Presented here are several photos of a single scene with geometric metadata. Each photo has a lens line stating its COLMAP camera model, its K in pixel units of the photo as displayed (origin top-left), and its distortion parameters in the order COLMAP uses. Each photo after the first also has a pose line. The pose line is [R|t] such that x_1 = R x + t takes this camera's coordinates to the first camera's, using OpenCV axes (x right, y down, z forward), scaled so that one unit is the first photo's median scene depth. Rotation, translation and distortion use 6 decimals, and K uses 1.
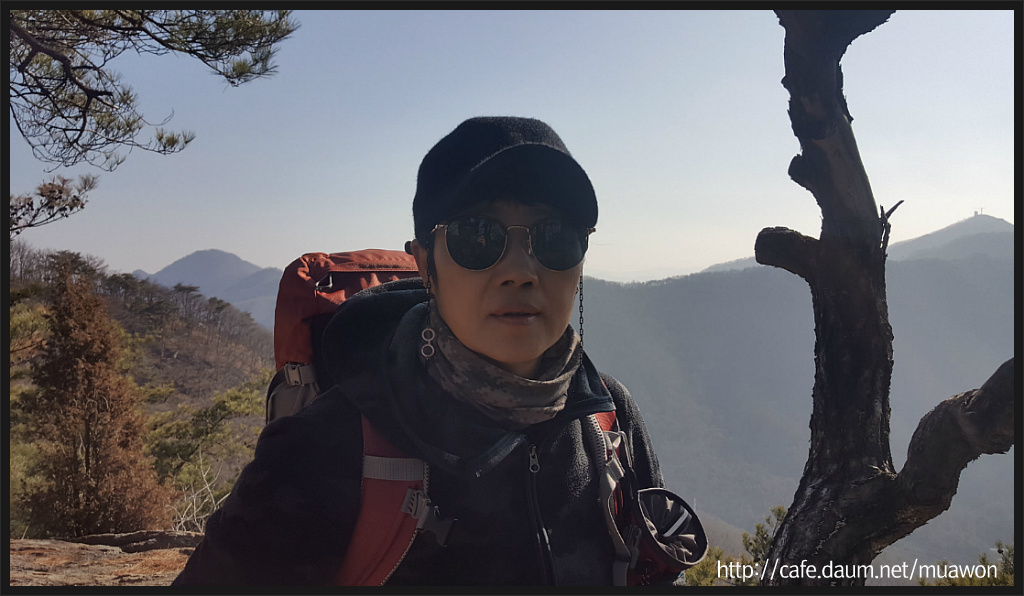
lens RADIAL K [[738.3, 0, 512.0], [0, 738.3, 314.3], [0, 0, 1]] dist [0.133933, -0.235322]
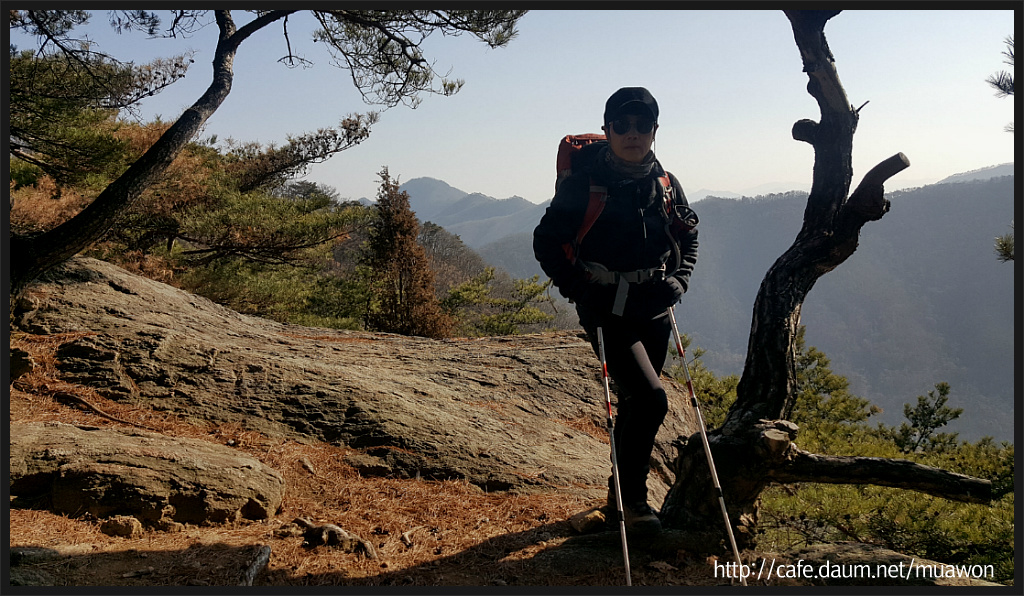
lens RADIAL K [[754.5, 0, 510.9], [0, 754.5, 298.6], [0, 0, 1]] dist [0.078536, -0.092964]
pose [[0.965157, 0.011692, -0.261412, 0.074640], [0.009100, 0.996897, 0.078184, 0.081797], [0.261515, -0.077839, 0.962056, -0.498730]]
